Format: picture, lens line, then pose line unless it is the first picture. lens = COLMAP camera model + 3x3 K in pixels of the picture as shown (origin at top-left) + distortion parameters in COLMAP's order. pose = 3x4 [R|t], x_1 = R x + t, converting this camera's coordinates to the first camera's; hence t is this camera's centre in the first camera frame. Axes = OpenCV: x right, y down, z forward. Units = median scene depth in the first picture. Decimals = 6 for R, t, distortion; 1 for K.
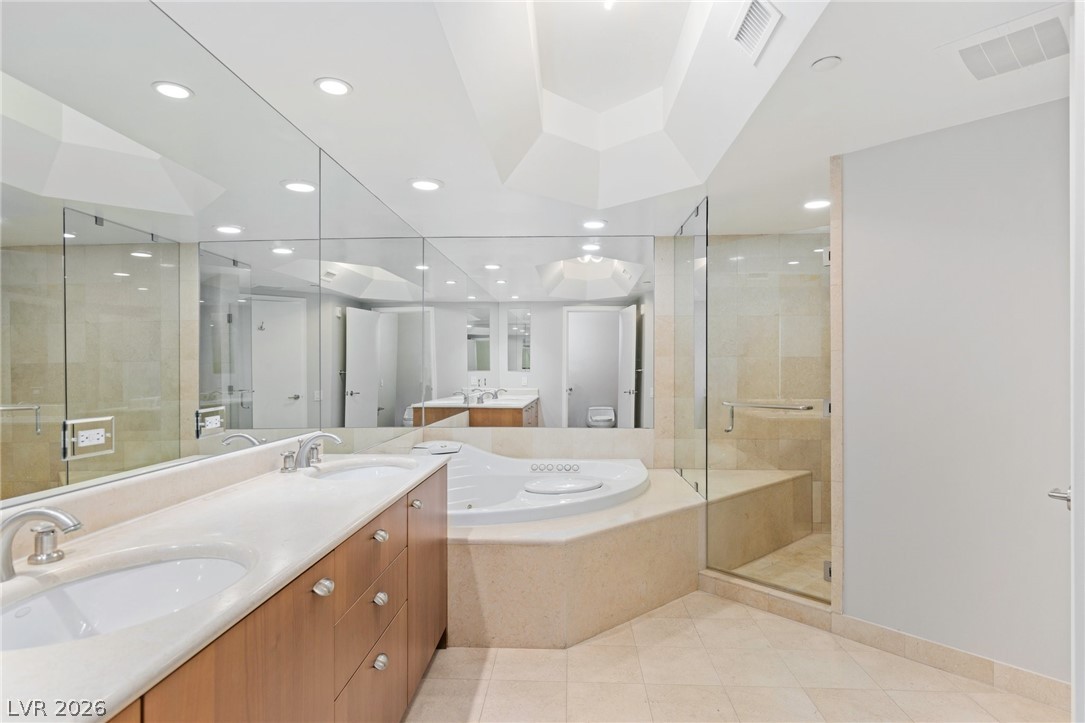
lens RADIAL K [[573.5, 0, 546.2], [0, 573.5, 367.6], [0, 0, 1]] dist [0.000979, -0.000095]
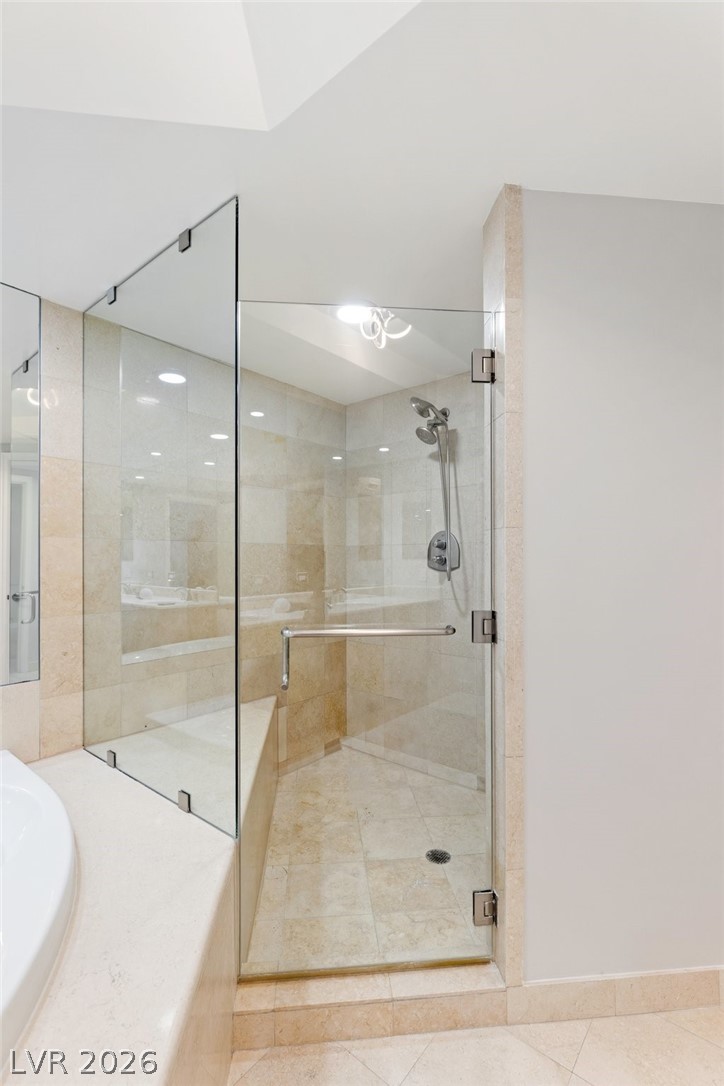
lens RADIAL K [[495.2, 0, 362.7], [0, 495.2, 556.8], [0, 0, 1]] dist [0.004466, -0.000006]
pose [[0.603656, -0.000962, 0.797244, 0.014817], [0.002939, 0.999995, -0.001019, -0.000513], [-0.797240, 0.002958, 0.603656, 0.626688]]
